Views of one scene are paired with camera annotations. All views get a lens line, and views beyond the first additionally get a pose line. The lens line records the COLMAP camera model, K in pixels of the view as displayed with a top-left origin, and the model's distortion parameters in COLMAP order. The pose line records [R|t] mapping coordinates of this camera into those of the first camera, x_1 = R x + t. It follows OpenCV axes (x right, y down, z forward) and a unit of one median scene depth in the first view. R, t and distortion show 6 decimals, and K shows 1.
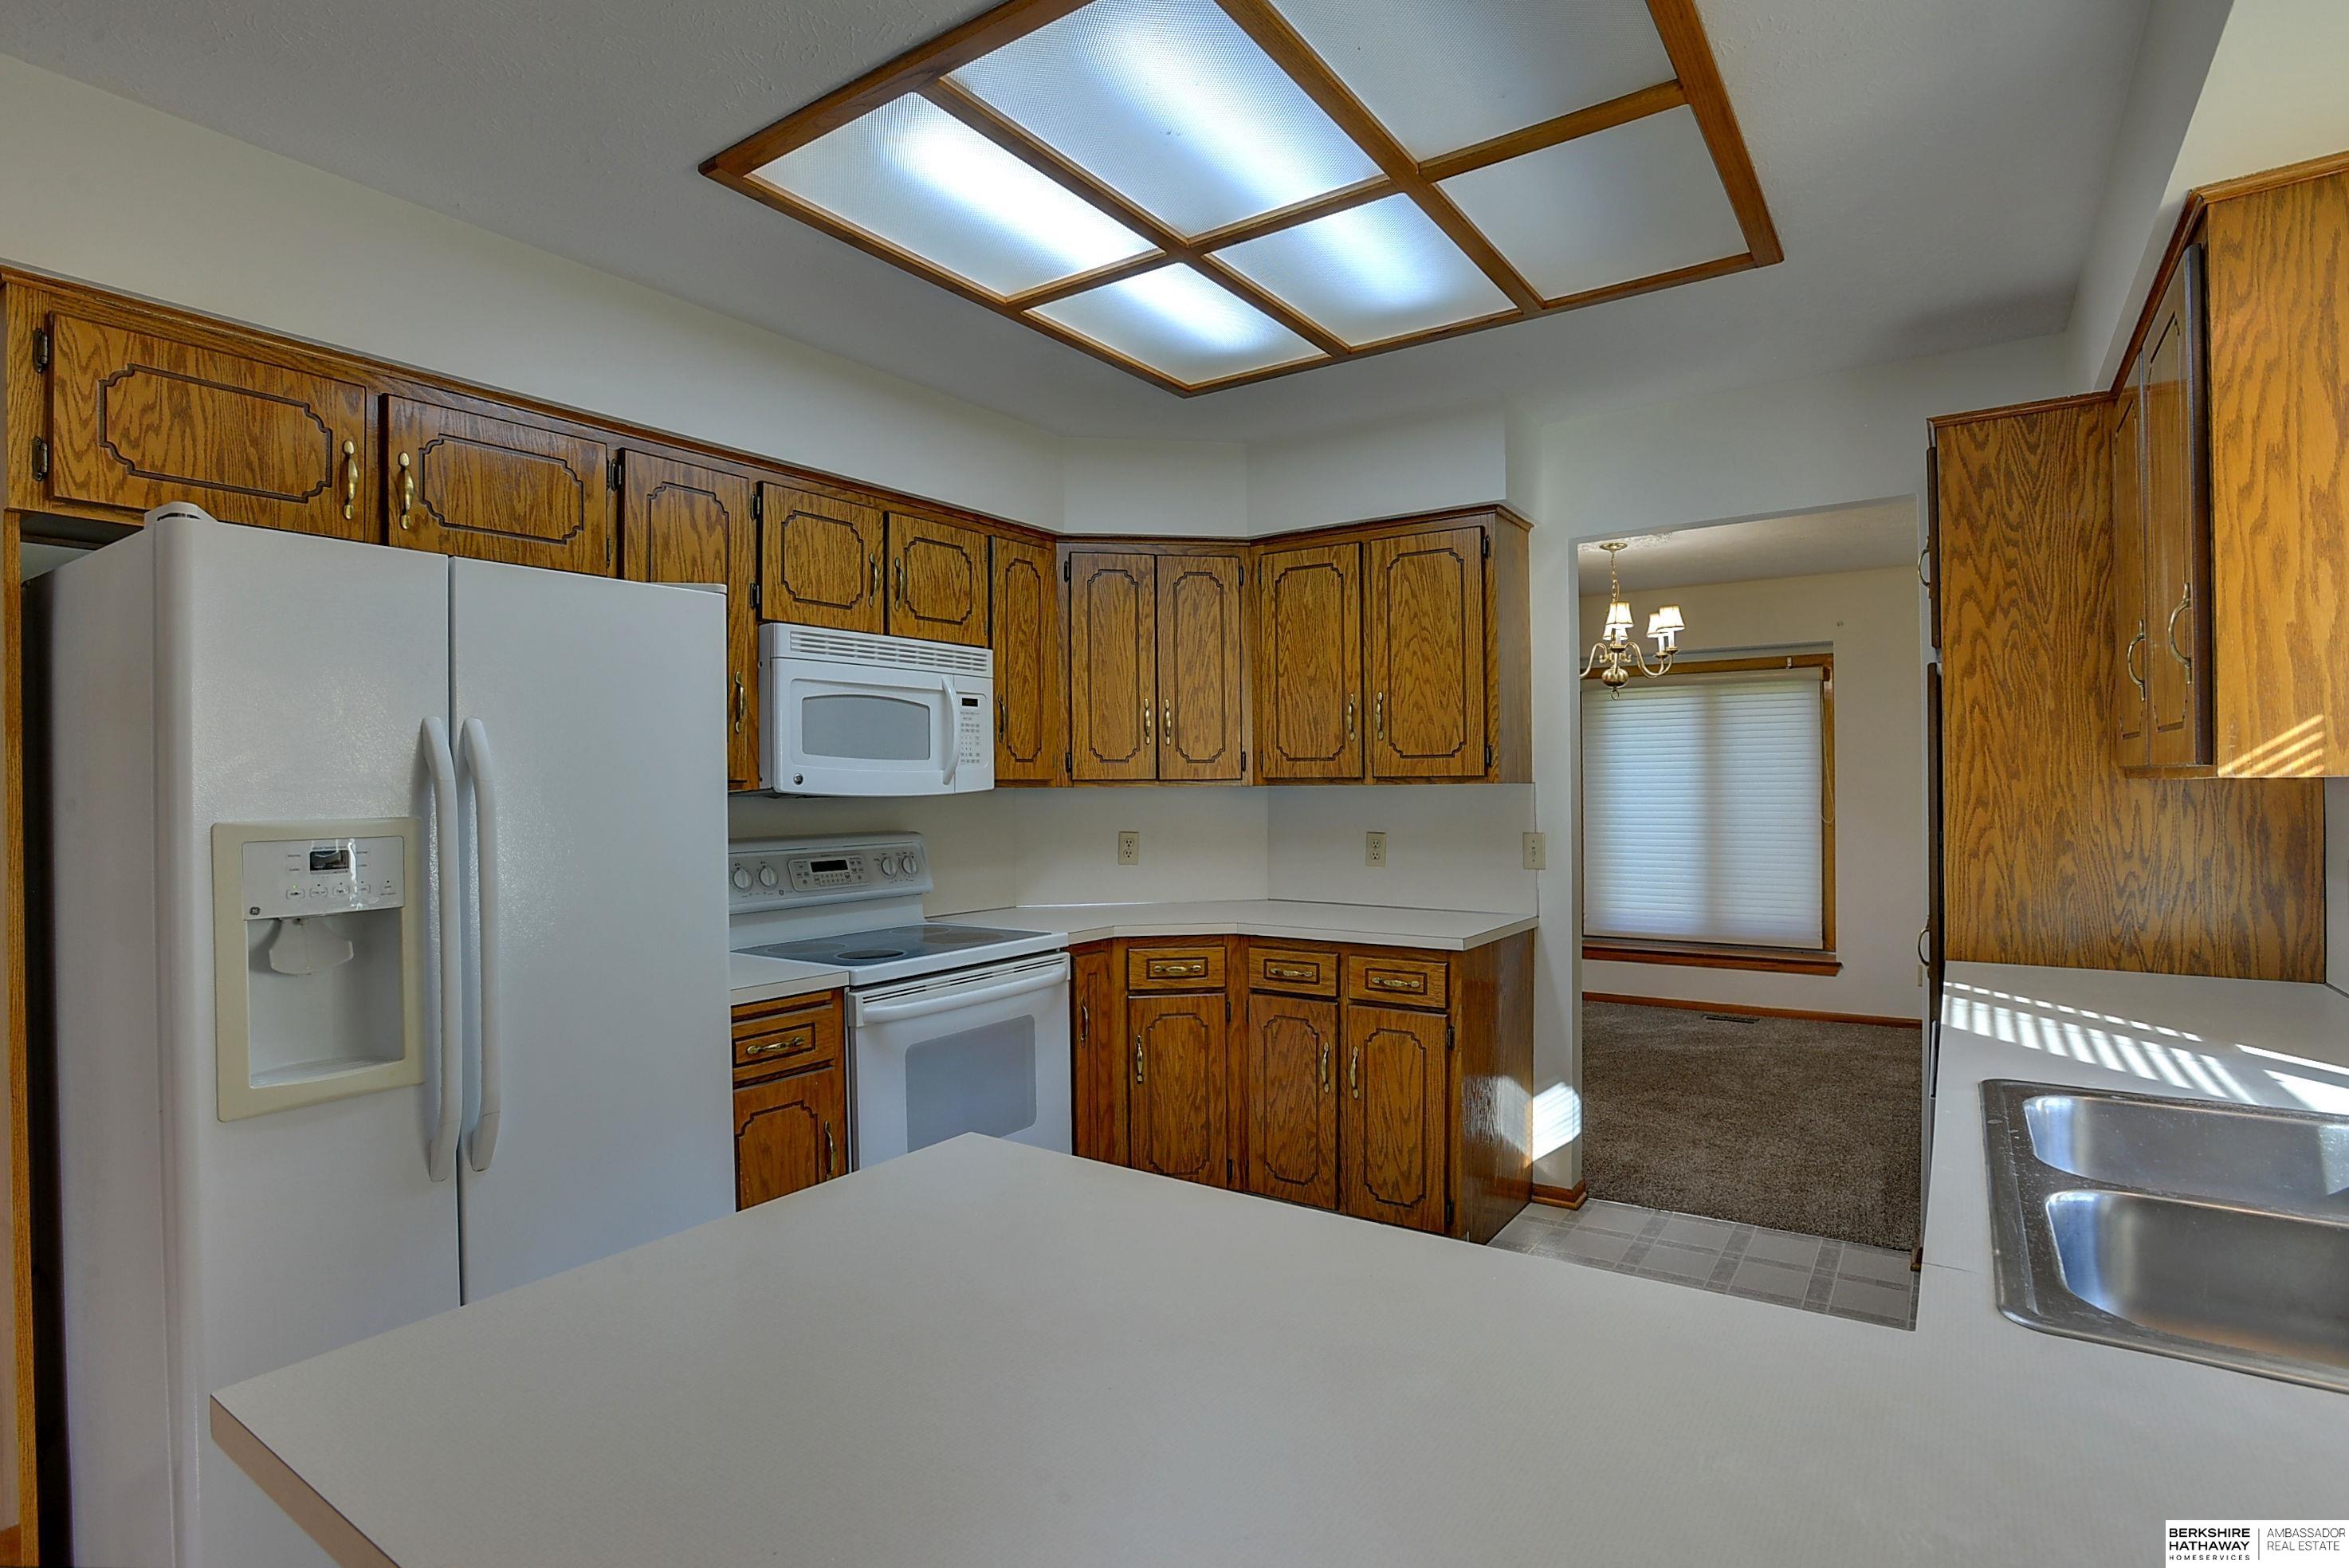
lens RADIAL K [[1163.4, 0, 1174.5], [0, 1163.4, 784.0], [0, 0, 1]] dist [-0.076274, 0.028230]
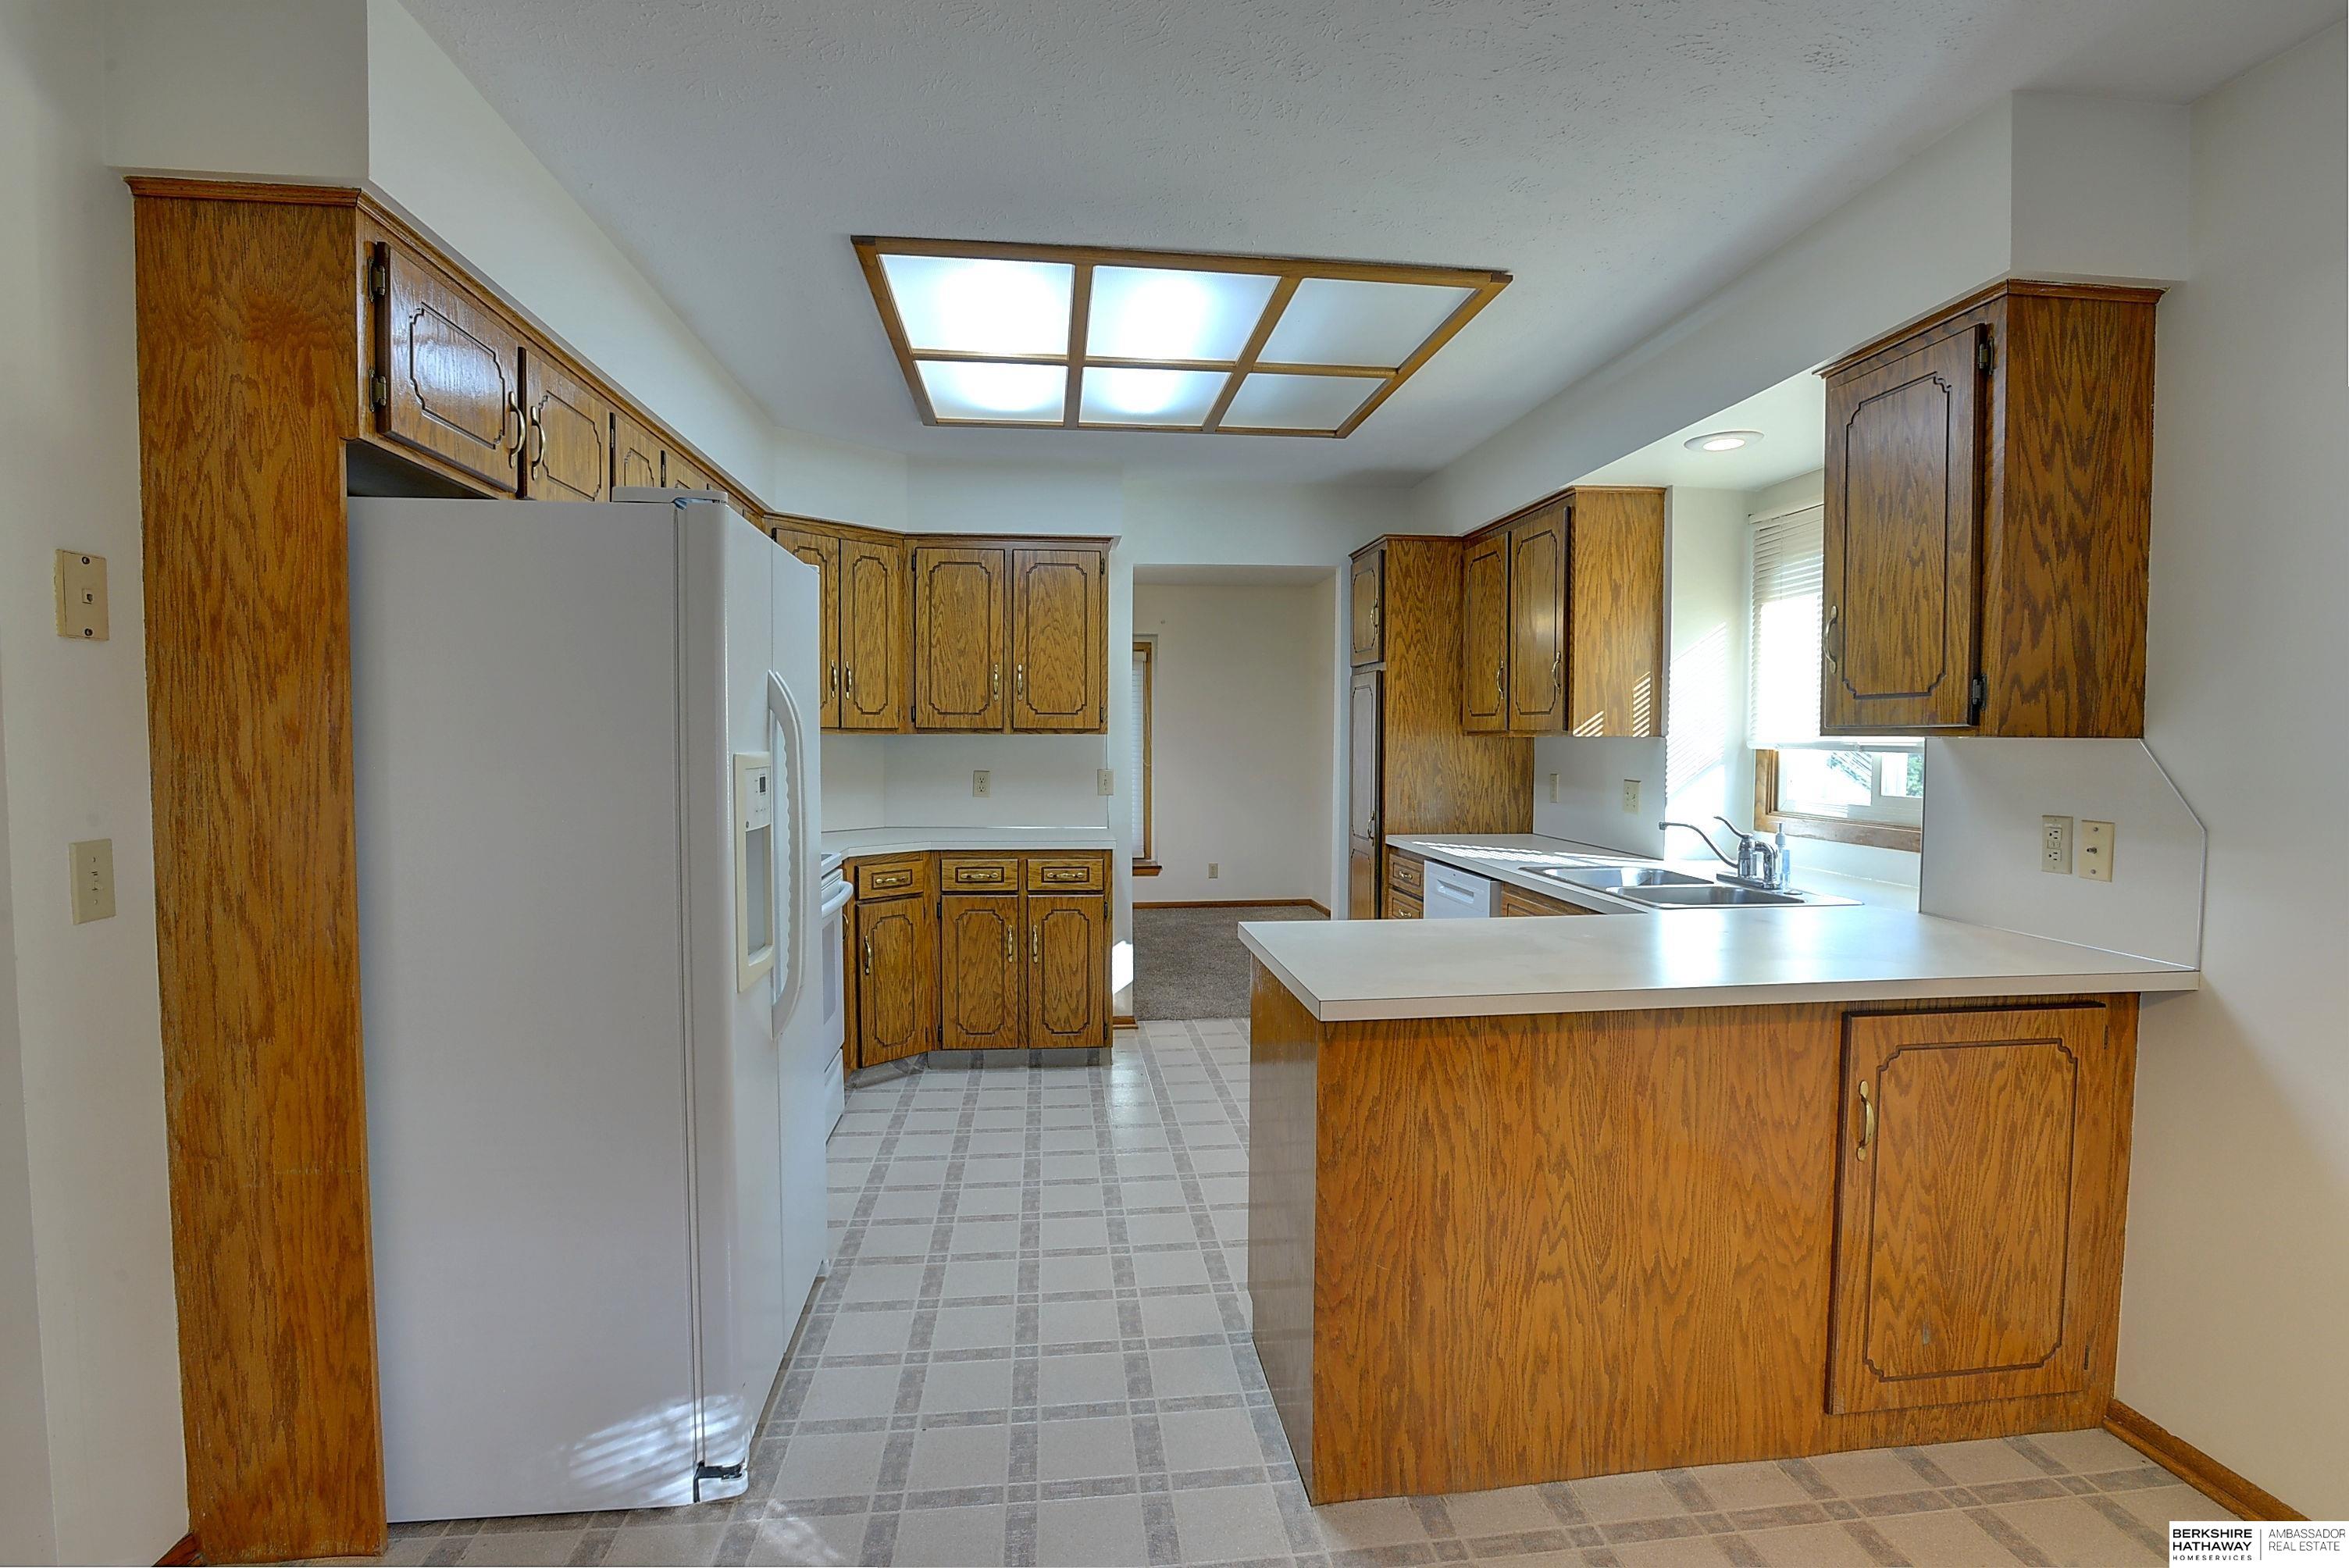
lens RADIAL K [[1163.4, 0, 1174.5], [0, 1163.4, 784.0], [0, 0, 1]] dist [-0.076274, 0.028230]
pose [[0.746844, -0.017178, 0.664777, -0.618222], [-0.010747, 0.999224, 0.037895, 0.005707], [-0.664913, -0.035446, 0.746080, -0.129593]]
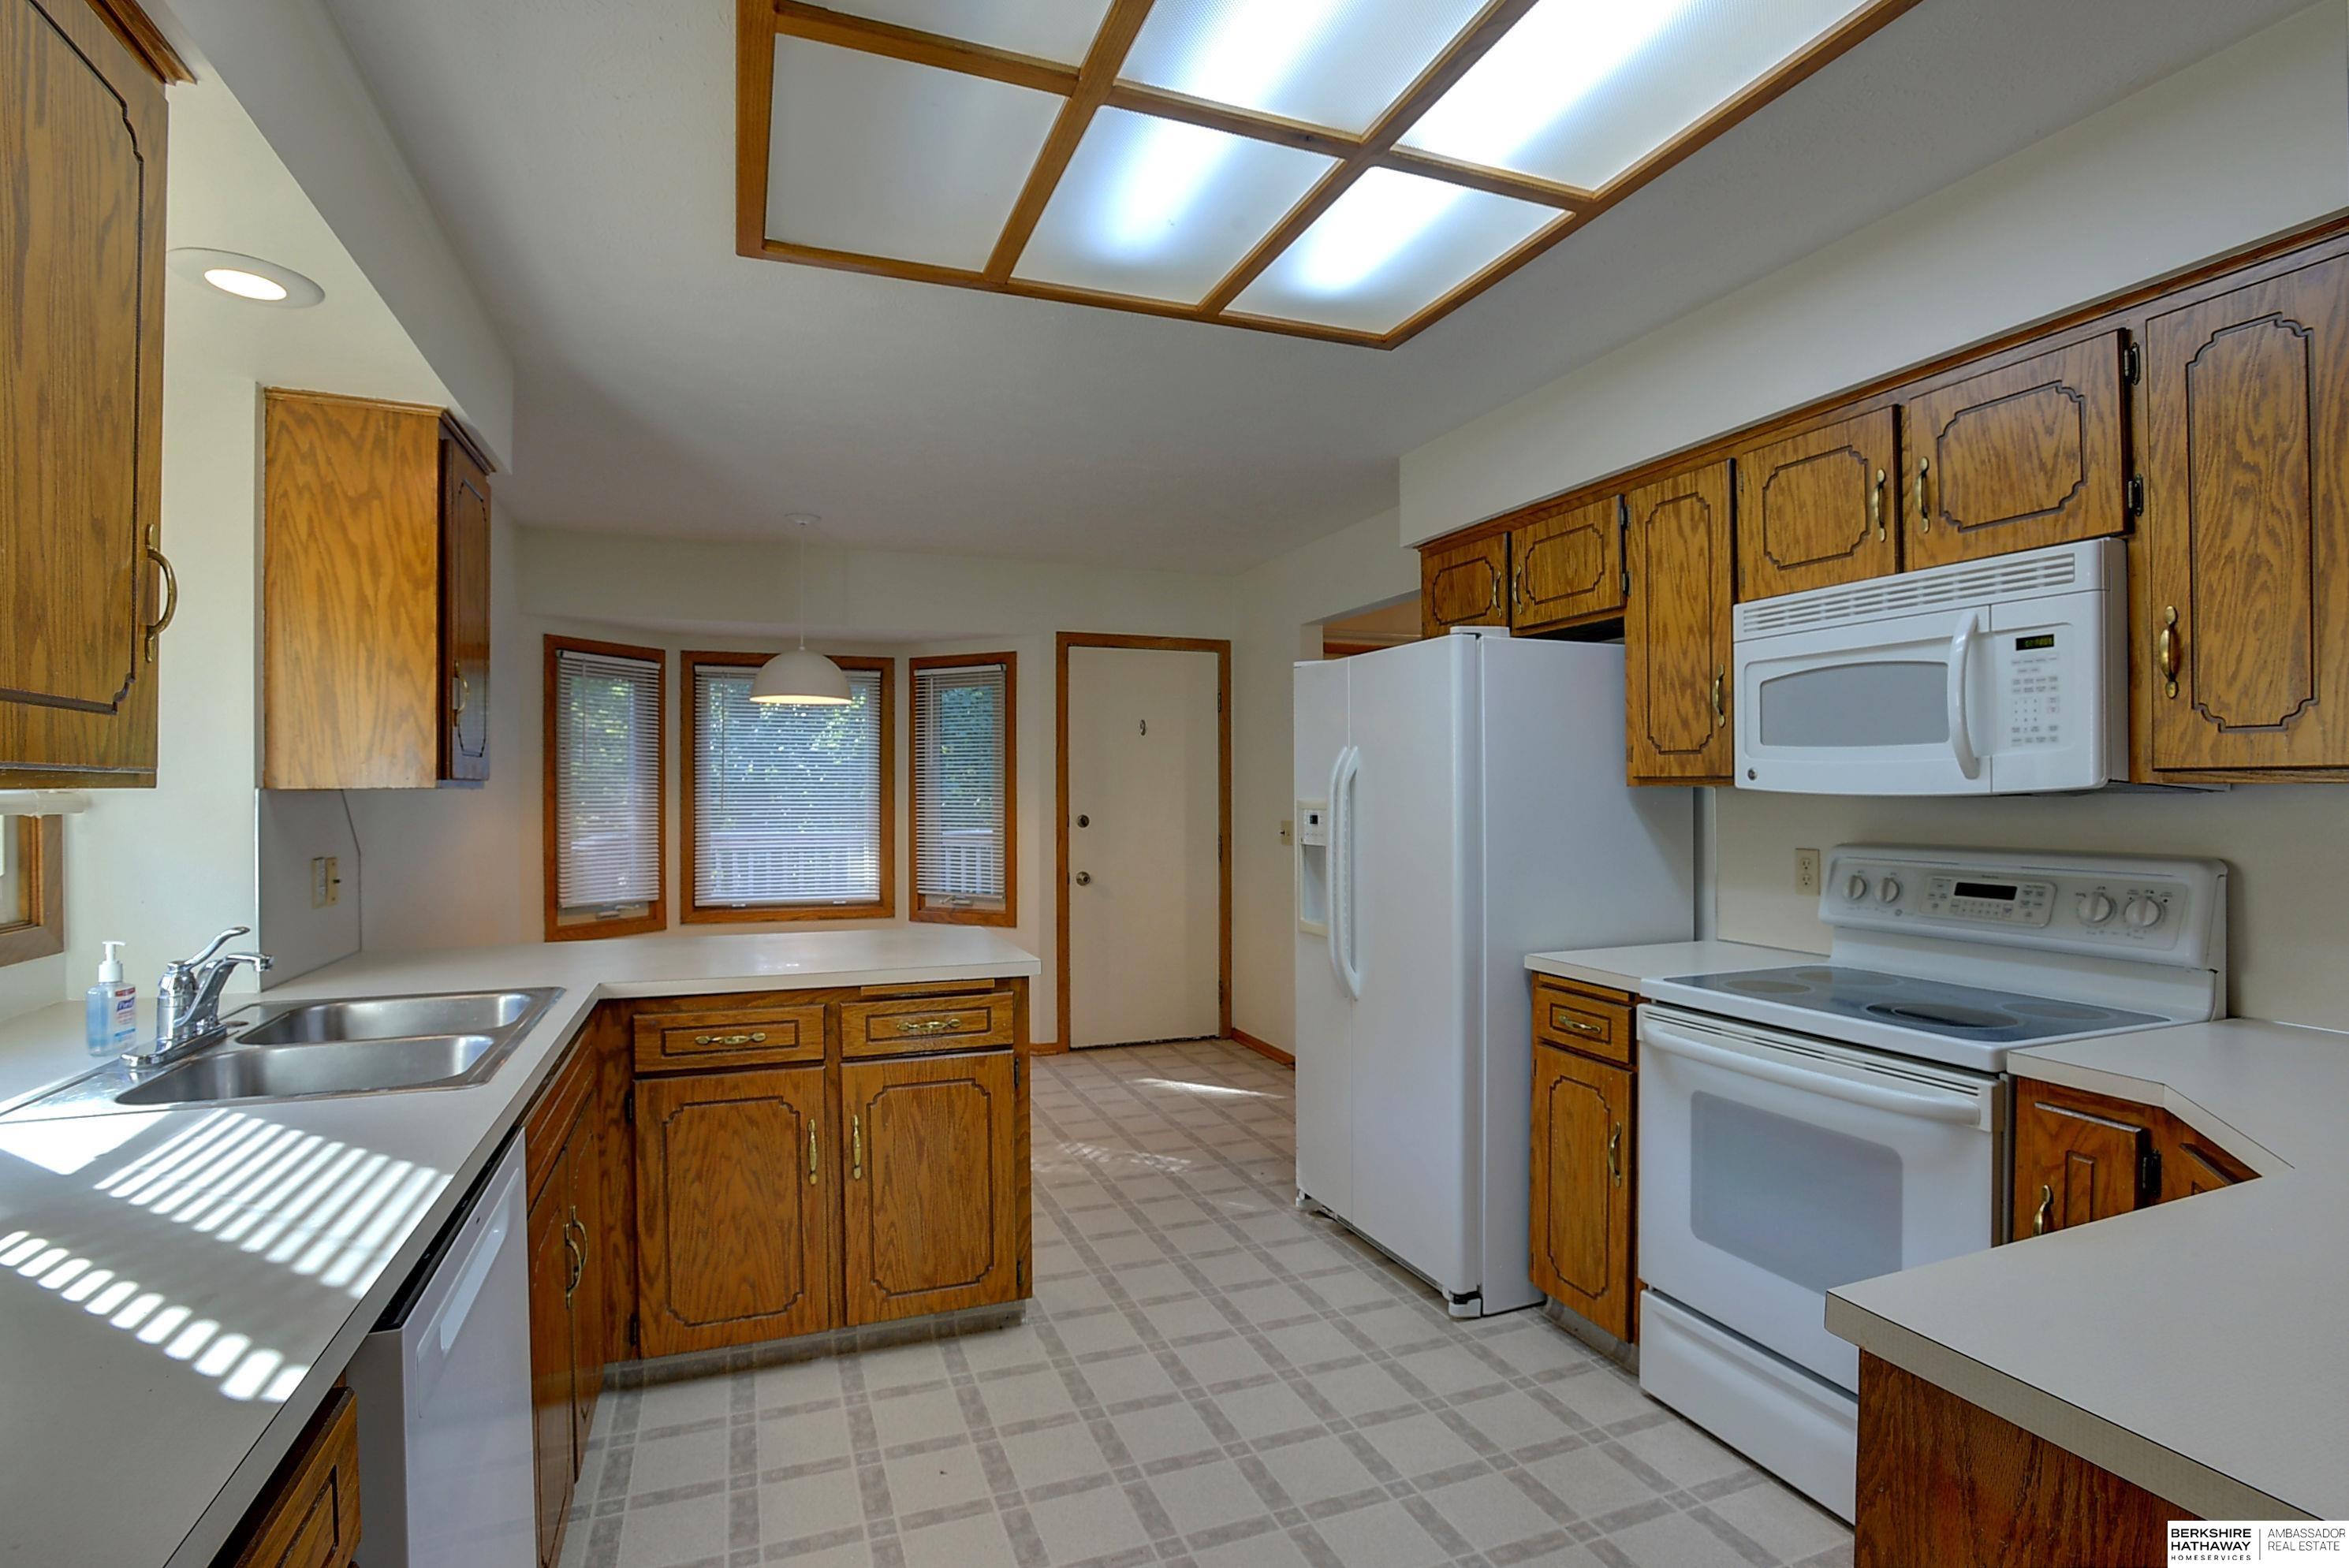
lens RADIAL K [[1163.3, 0, 1174.5], [0, 1163.3, 784.0], [0, 0, 1]] dist [-0.076274, 0.028230]
pose [[-0.561497, 0.002882, -0.827473, 0.560363], [0.007463, 0.999971, -0.001582, 0.001270], [0.827445, -0.007064, -0.561503, 0.961103]]
